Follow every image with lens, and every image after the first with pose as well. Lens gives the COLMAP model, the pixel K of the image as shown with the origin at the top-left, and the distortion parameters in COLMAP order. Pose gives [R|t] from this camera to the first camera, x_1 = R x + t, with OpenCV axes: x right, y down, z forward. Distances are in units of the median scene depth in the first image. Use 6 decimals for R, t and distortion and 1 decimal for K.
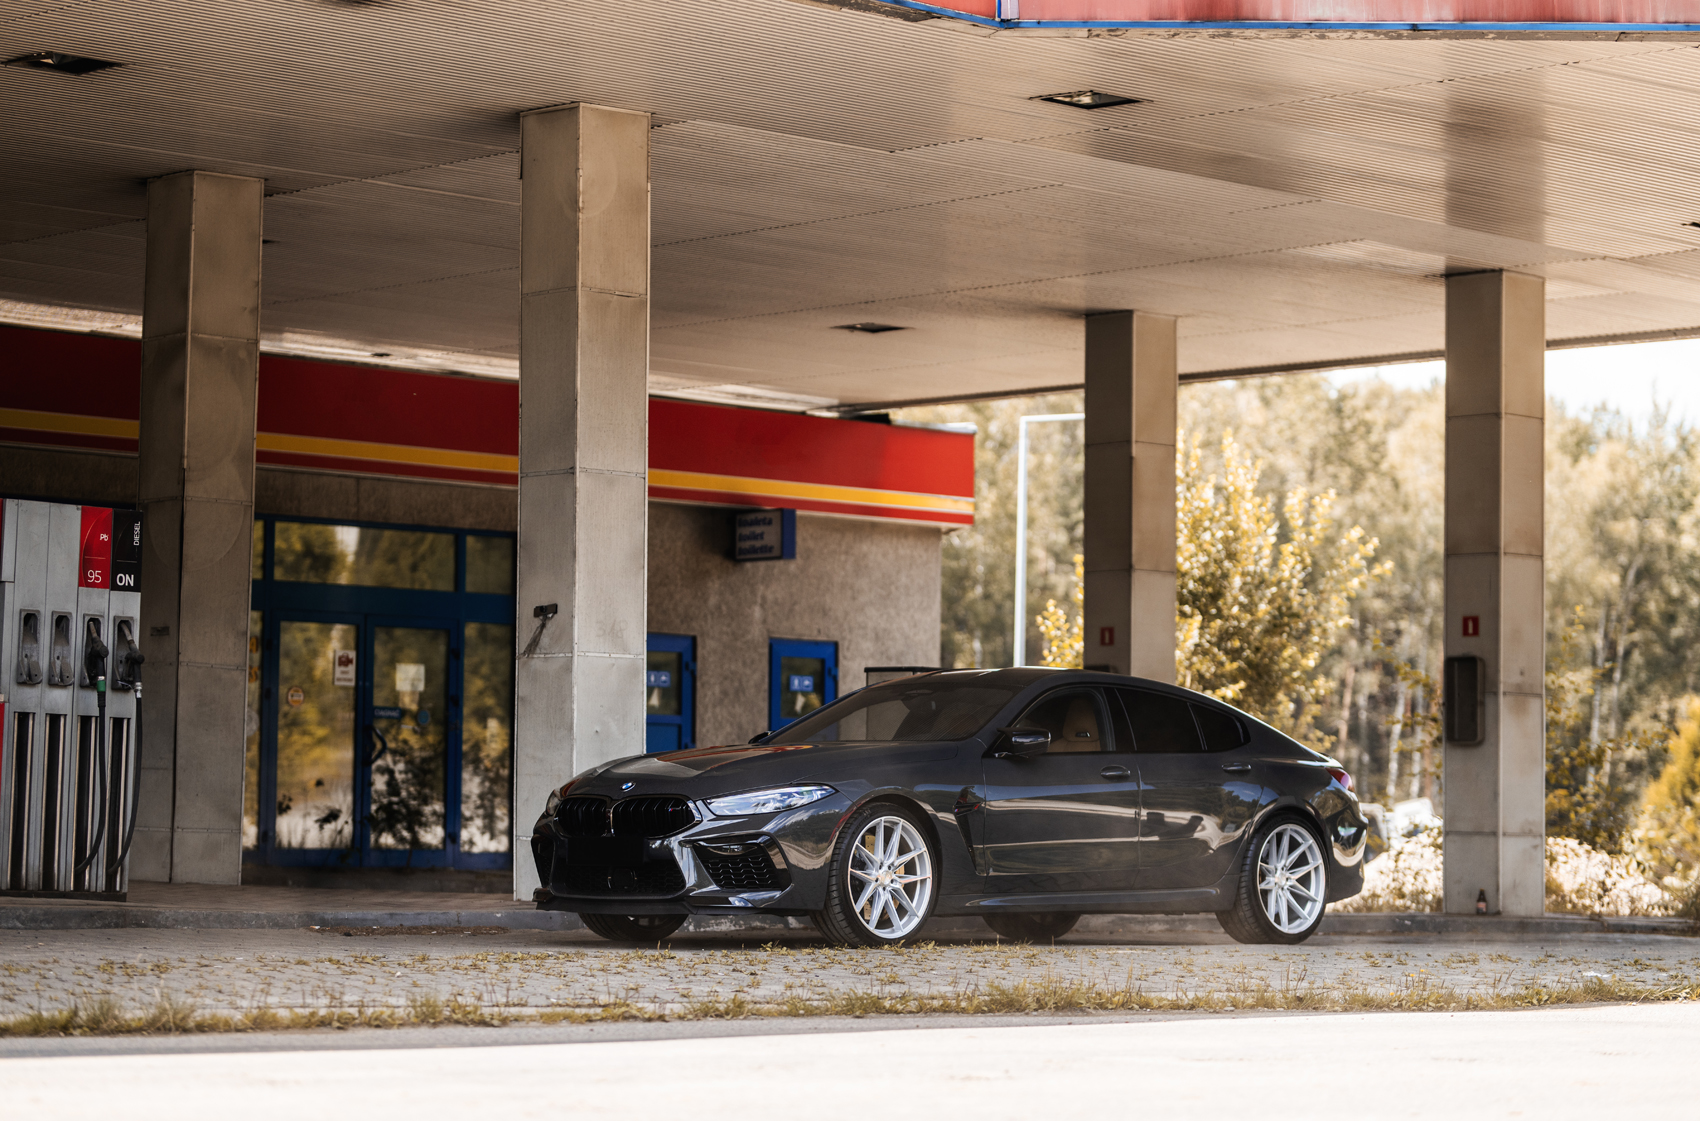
lens RADIAL K [[3856.7, 0, 850.0], [0, 3856.7, 560.5], [0, 0, 1]] dist [-0.053856, 0.223324]
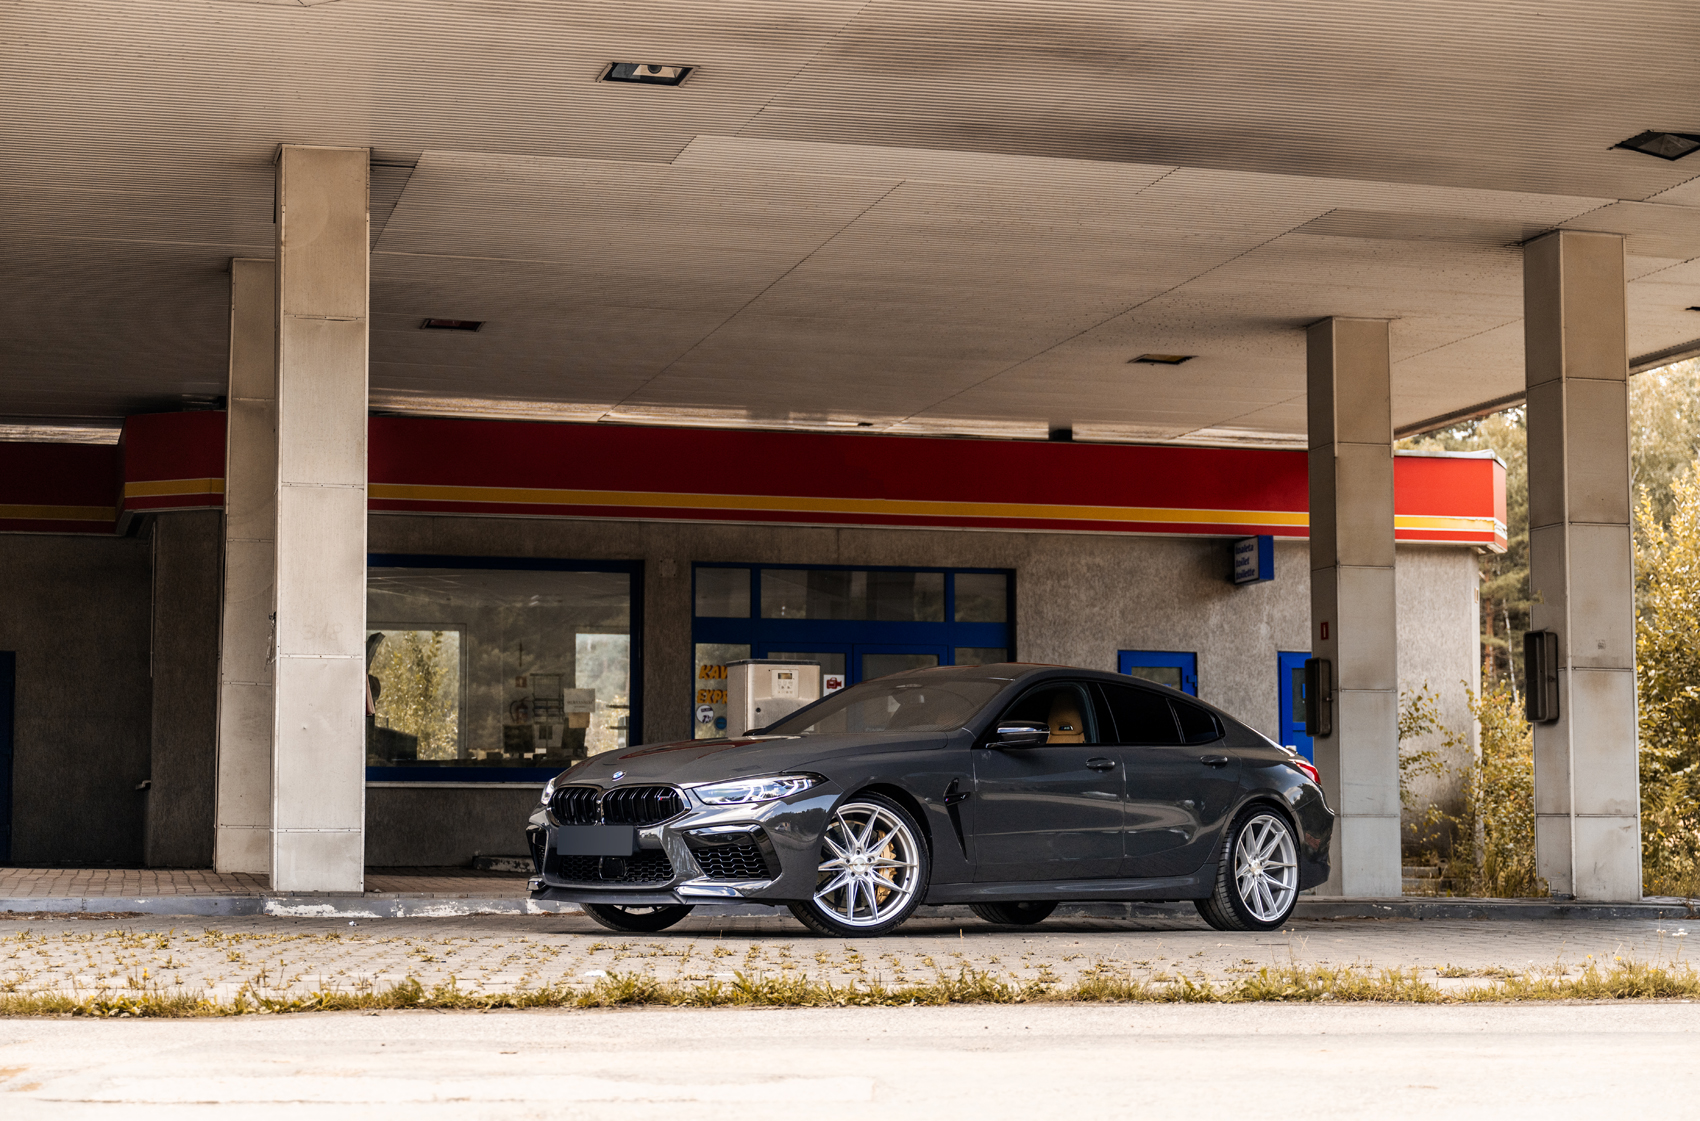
lens RADIAL K [[2765.3, 0, 850.0], [0, 2765.3, 560.5], [0, 0, 1]] dist [-0.055628, -0.037400]
pose [[0.883506, -0.057079, -0.464929, 0.267902], [0.043552, 0.998258, -0.039794, 0.022070], [0.466390, 0.014910, 0.884453, 0.250861]]
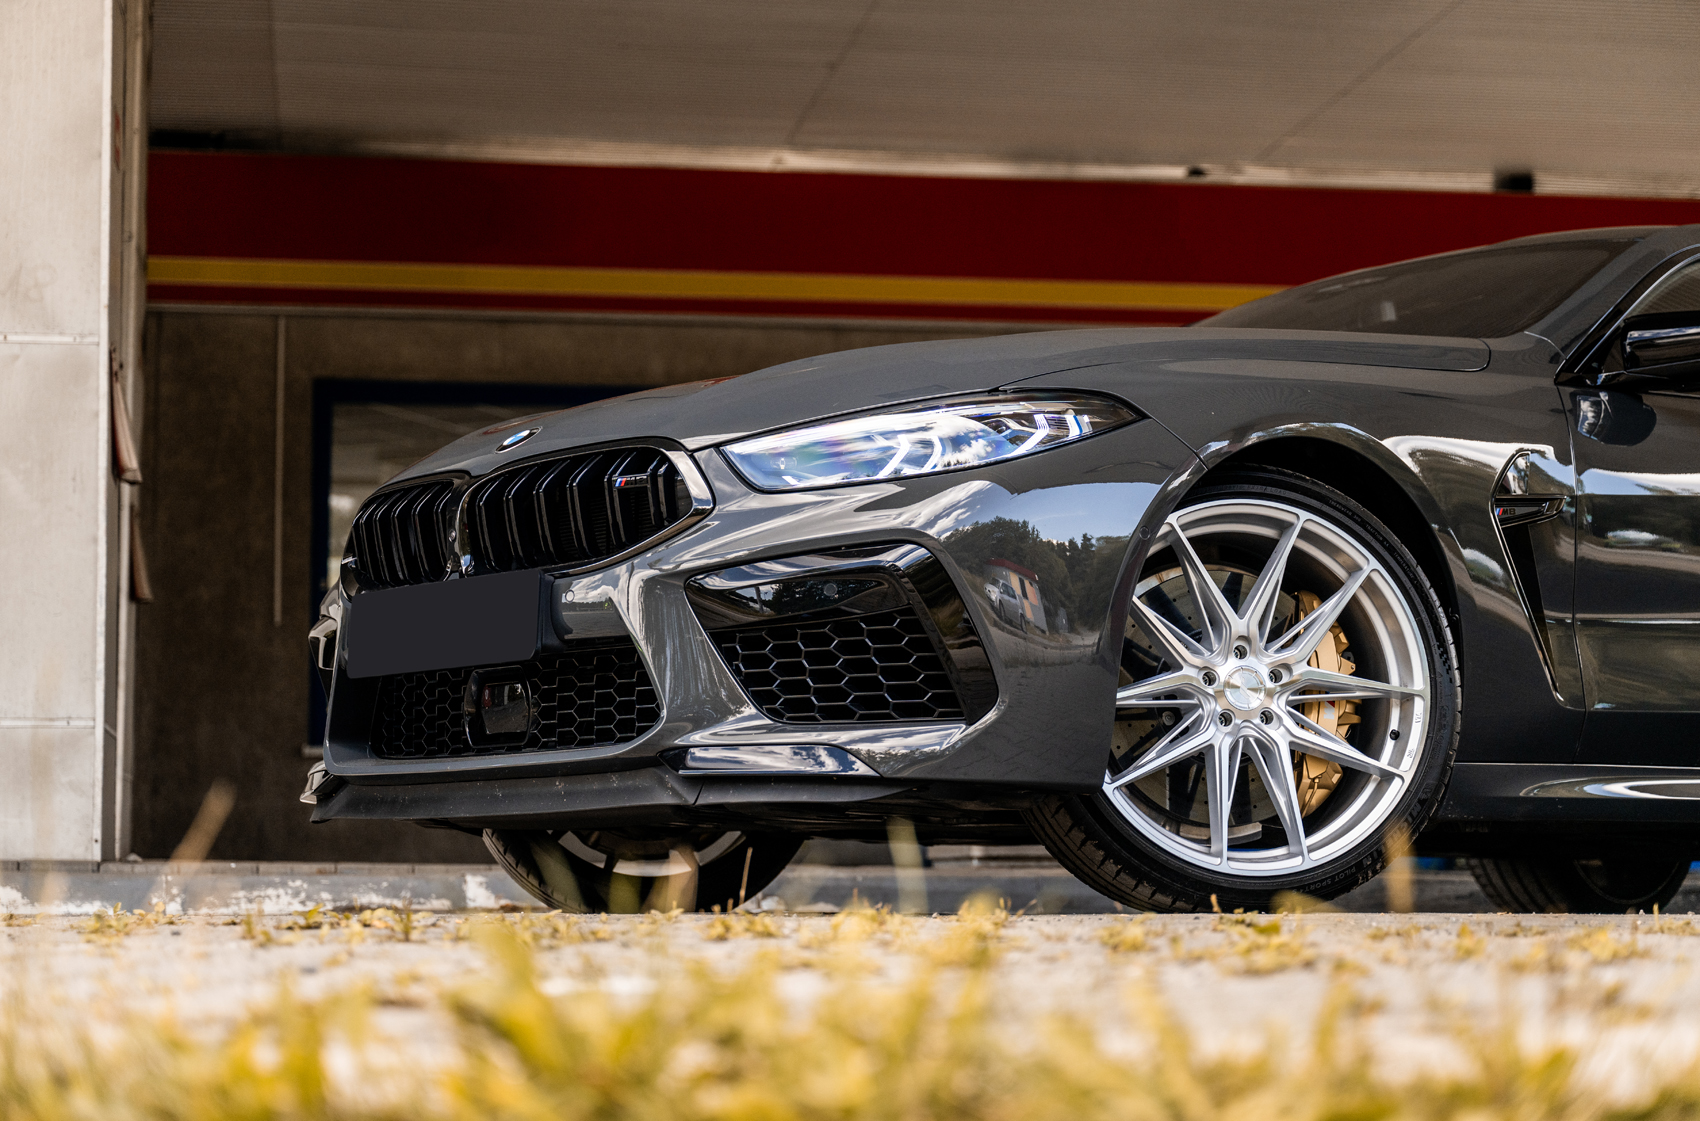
lens RADIAL K [[3154.8, 0, 850.0], [0, 3154.8, 560.5], [0, 0, 1]] dist [0.040814, -0.322041]
pose [[0.831546, -0.076462, -0.550168, 0.150946], [0.055305, 0.996955, -0.054966, 0.050367], [0.552696, 0.015280, 0.833243, 0.465241]]
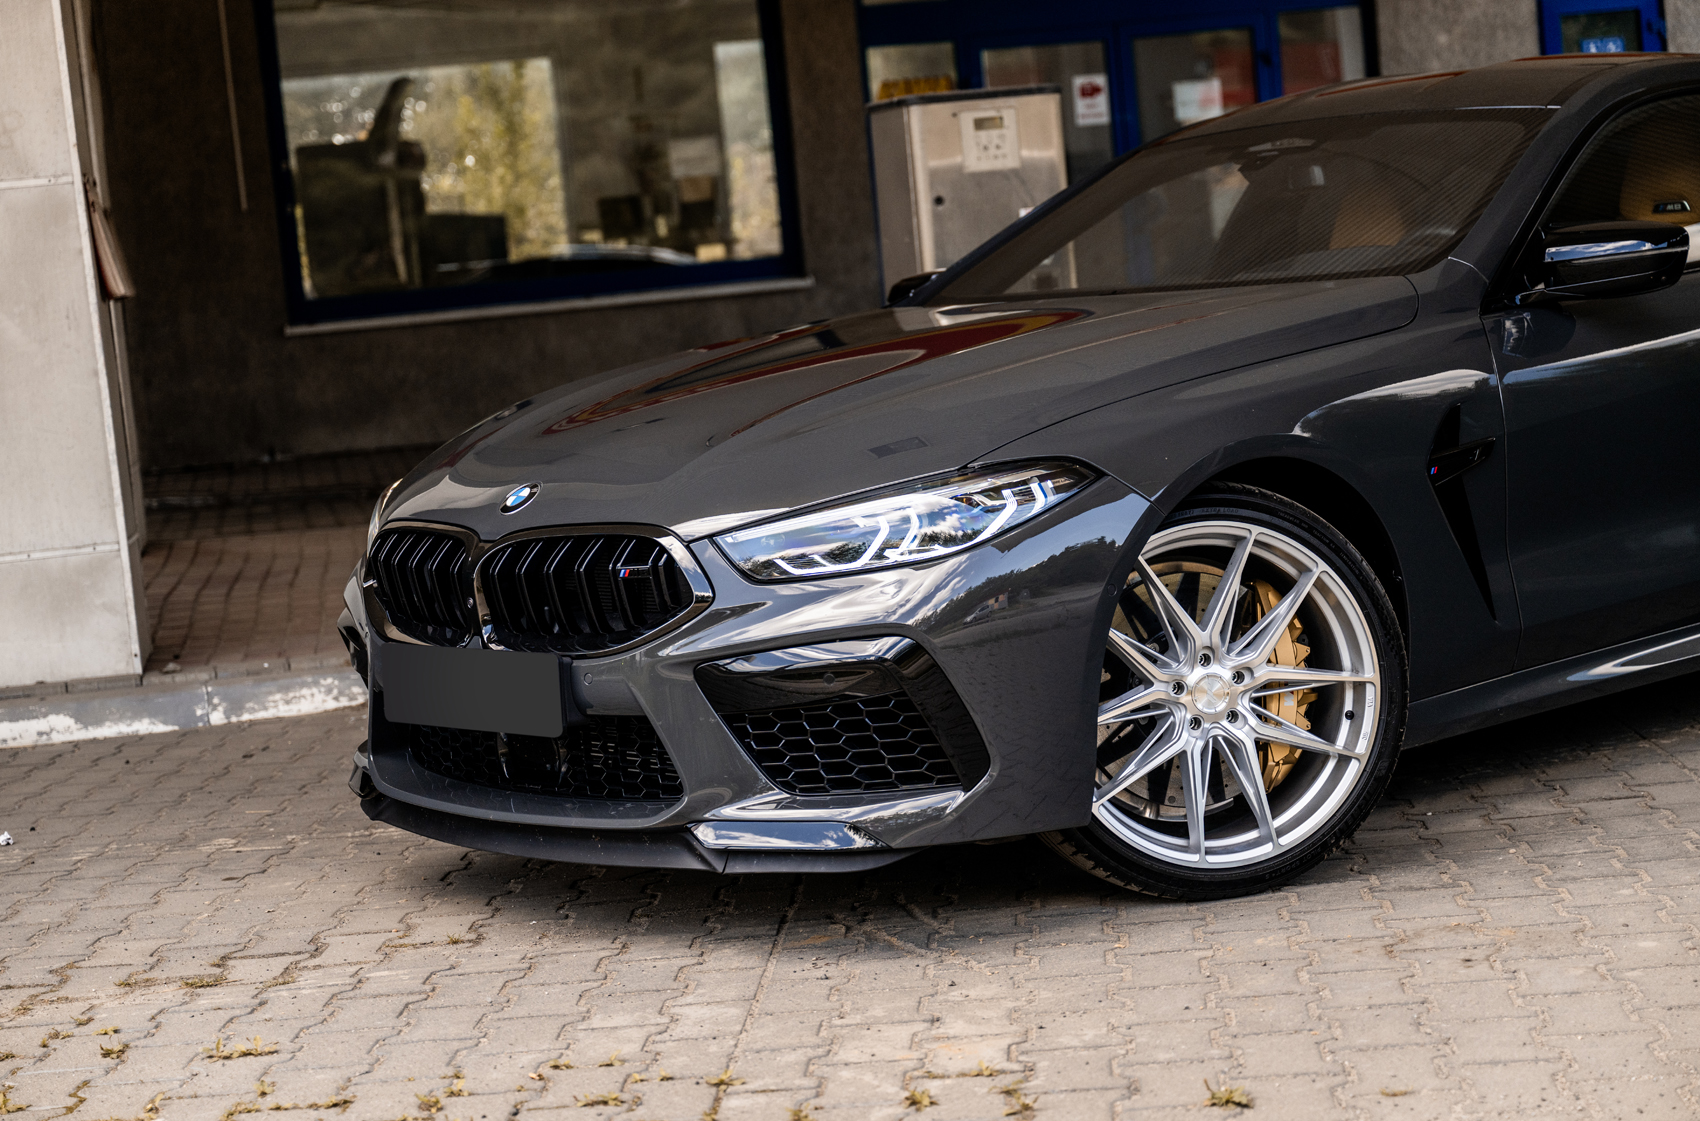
lens RADIAL K [[3078.9, 0, 850.0], [0, 3078.9, 560.5], [0, 0, 1]] dist [0.001291, -0.023915]
pose [[0.834645, -0.033739, -0.549754, 0.155782], [0.140660, 0.978082, 0.153527, 0.016806], [0.532525, -0.205469, 0.821097, 0.461074]]
